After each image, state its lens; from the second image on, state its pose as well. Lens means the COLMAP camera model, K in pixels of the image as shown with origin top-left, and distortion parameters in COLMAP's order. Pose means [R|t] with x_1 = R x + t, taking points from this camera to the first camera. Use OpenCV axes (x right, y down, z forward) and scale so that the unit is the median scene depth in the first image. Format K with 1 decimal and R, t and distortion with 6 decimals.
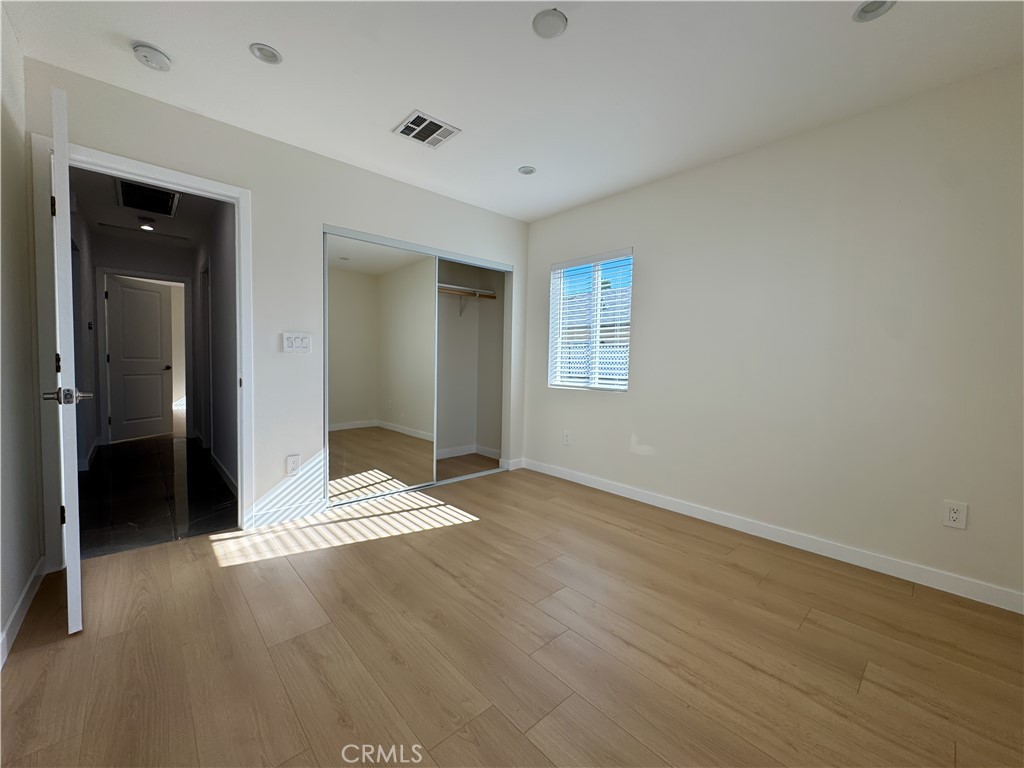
lens RADIAL K [[408.1, 0, 513.4], [0, 408.1, 386.8], [0, 0, 1]] dist [-0.000562, 0.000068]
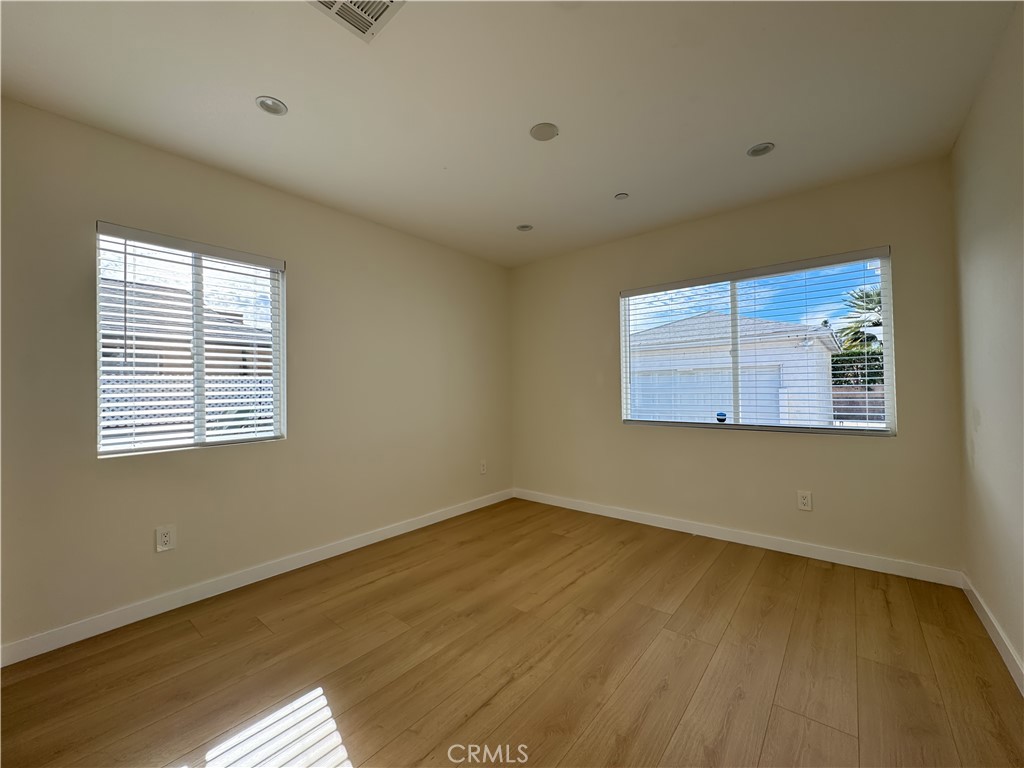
lens RADIAL K [[408.1, 0, 512.9], [0, 408.1, 384.1], [0, 0, 1]] dist [-0.000562, 0.000068]
pose [[-0.134709, -0.004692, 0.990874, -0.701006], [0.074950, 0.997076, 0.014911, -0.086900], [-0.988047, 0.076275, -0.133963, 0.806225]]
